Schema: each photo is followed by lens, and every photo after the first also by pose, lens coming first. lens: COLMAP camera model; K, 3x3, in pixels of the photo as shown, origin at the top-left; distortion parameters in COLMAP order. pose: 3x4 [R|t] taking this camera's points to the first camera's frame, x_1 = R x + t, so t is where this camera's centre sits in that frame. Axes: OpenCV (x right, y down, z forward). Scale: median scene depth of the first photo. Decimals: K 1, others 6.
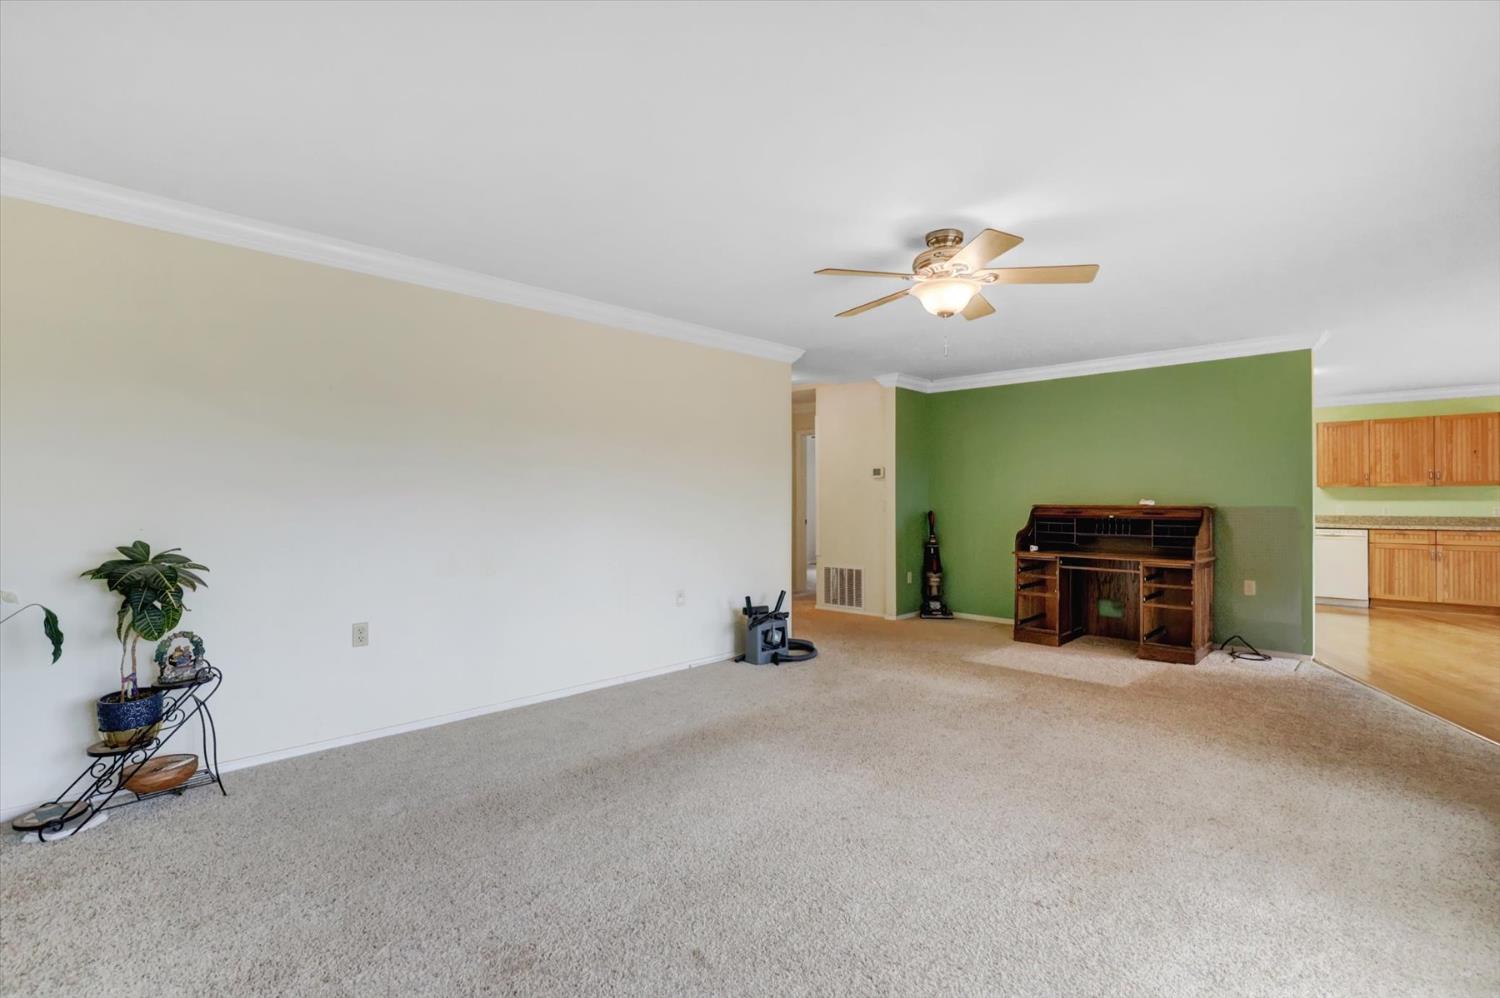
lens RADIAL K [[733.1, 0, 750.0], [0, 733.1, 499.0], [0, 0, 1]] dist [0.001547, -0.000048]
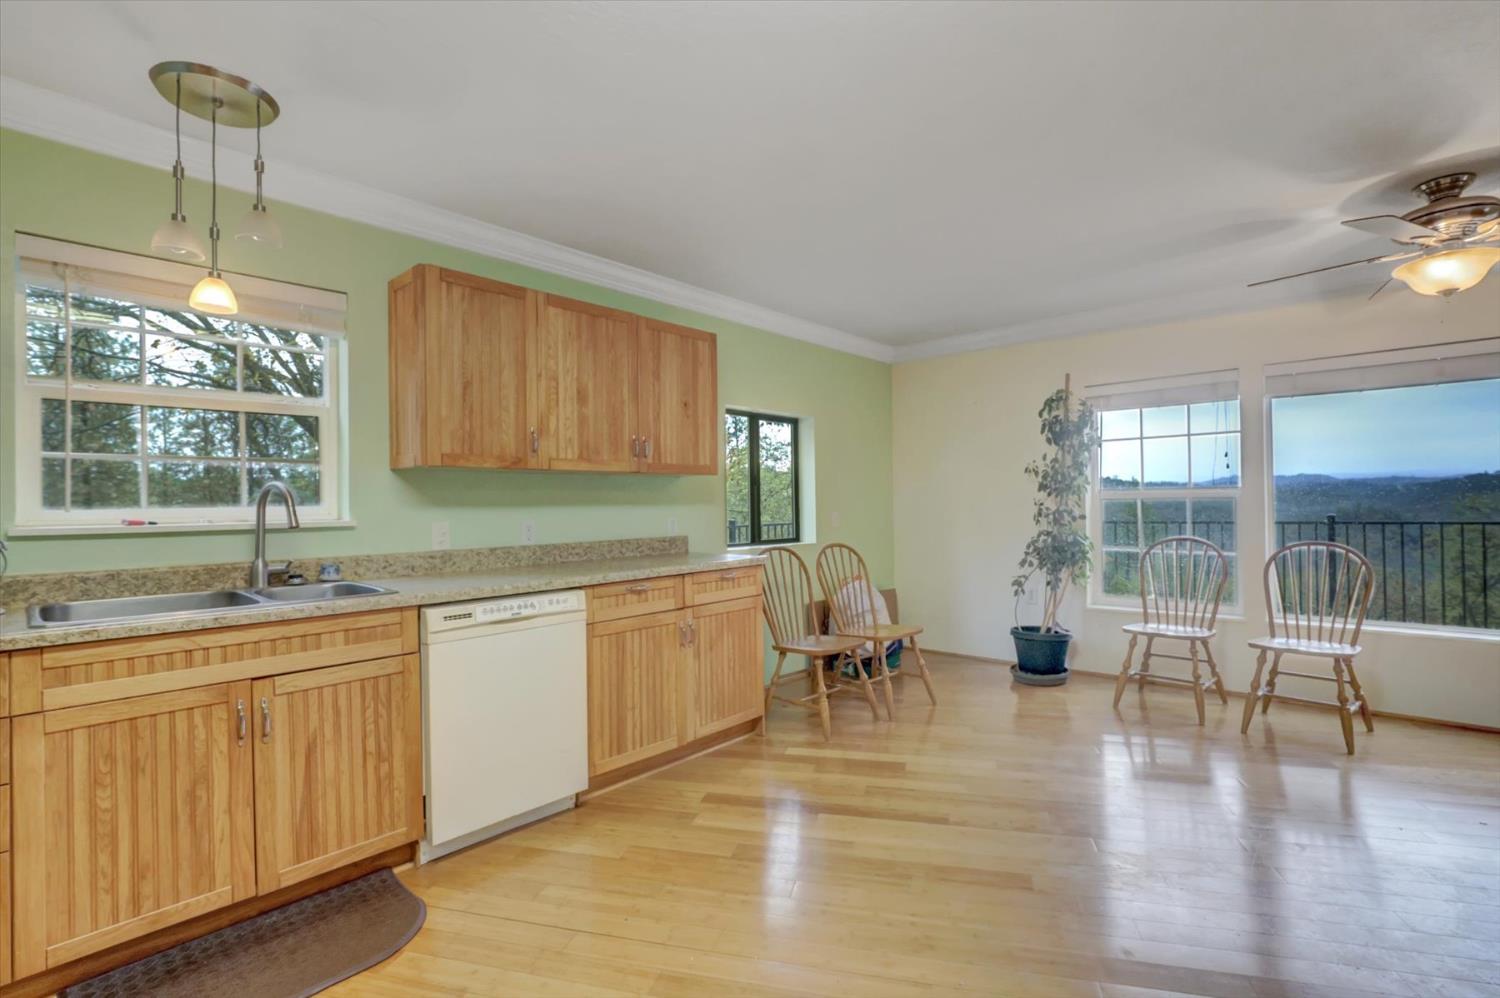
lens RADIAL K [[693.7, 0, 750.0], [0, 693.7, 499.0], [0, 0, 1]] dist [-0.020892, 0.000338]
pose [[0.030845, 0.010110, 0.999473, 0.522028], [0.014091, 0.999845, -0.010549, 0.003591], [-0.999425, 0.014409, 0.030697, 0.930307]]
